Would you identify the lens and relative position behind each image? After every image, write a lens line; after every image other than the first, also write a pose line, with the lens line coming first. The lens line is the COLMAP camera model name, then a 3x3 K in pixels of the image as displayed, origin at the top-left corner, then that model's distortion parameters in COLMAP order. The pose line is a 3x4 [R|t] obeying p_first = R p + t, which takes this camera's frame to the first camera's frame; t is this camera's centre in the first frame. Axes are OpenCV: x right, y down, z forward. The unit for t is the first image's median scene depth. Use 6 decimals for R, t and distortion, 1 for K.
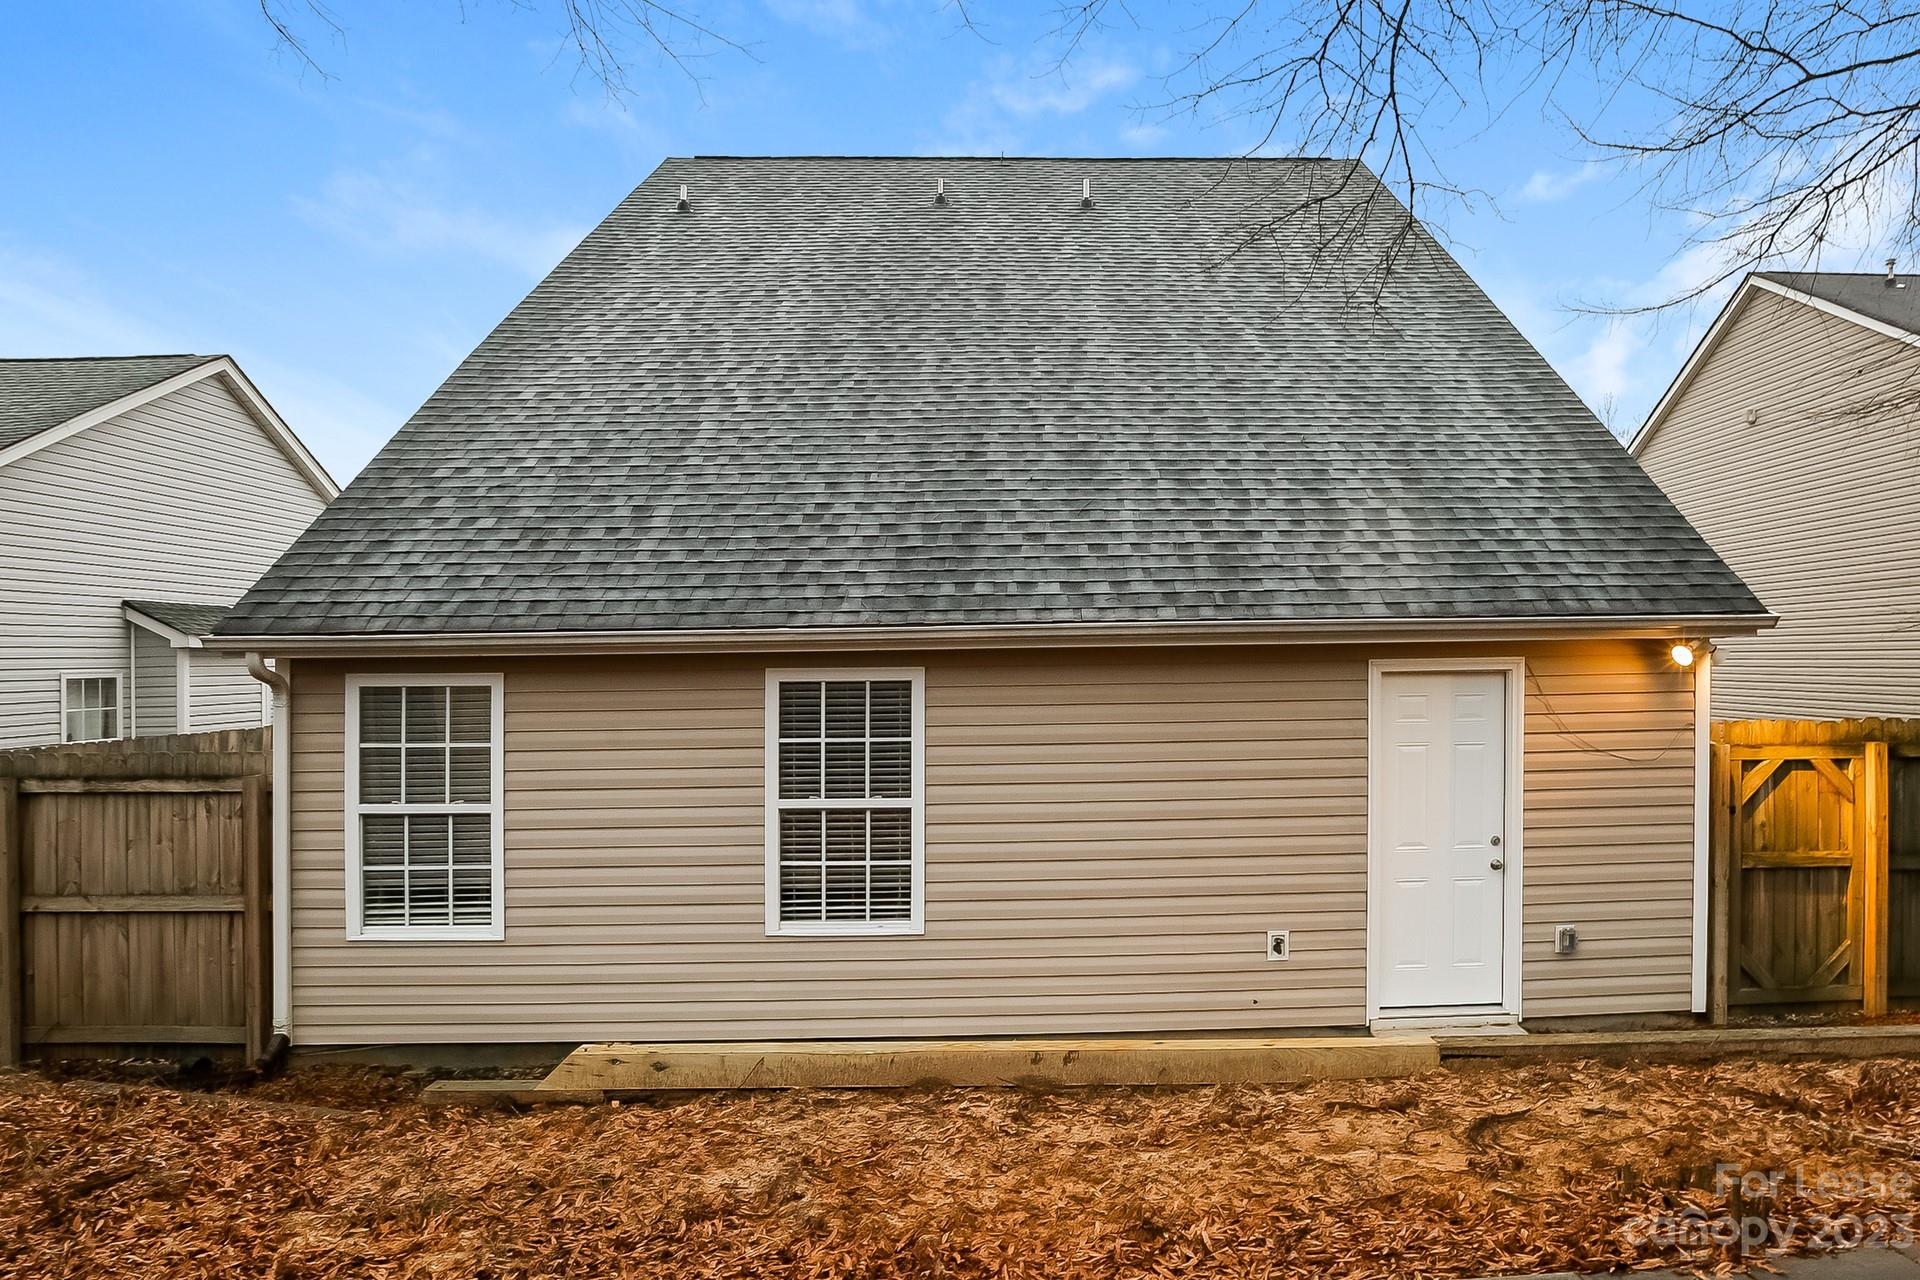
lens RADIAL K [[863.9, 0, 960.0], [0, 863.9, 647.3], [0, 0, 1]] dist [-0.022680, 0.004053]
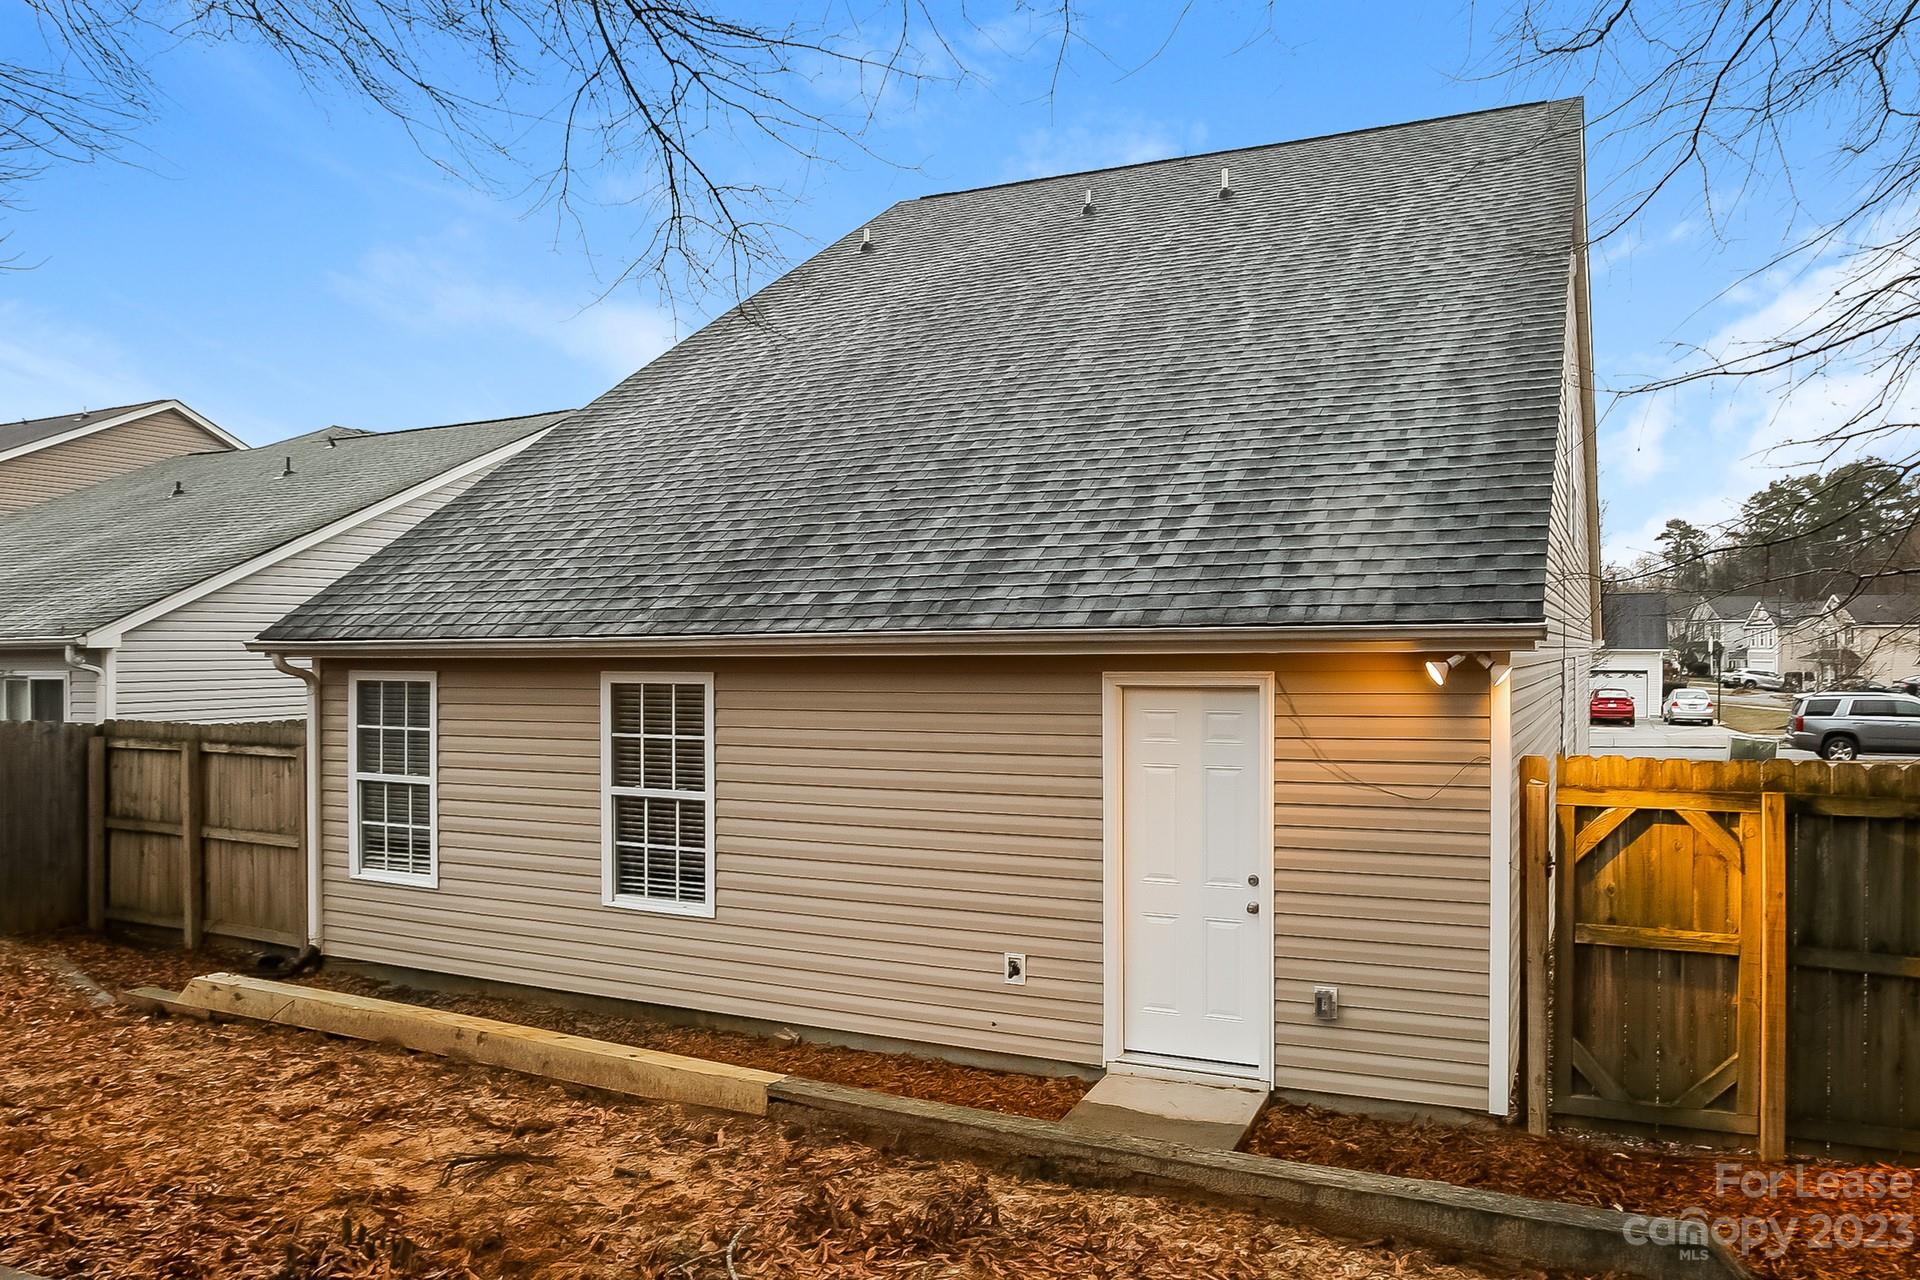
lens RADIAL K [[920.7, 0, 961.8], [0, 920.7, 635.7], [0, 0, 1]] dist [-0.026694, 0.000530]
pose [[0.942662, 0.002376, -0.333741, 0.637667], [-0.008173, 0.999839, -0.015969, -0.007366], [0.333649, 0.017781, 0.942530, 0.007961]]
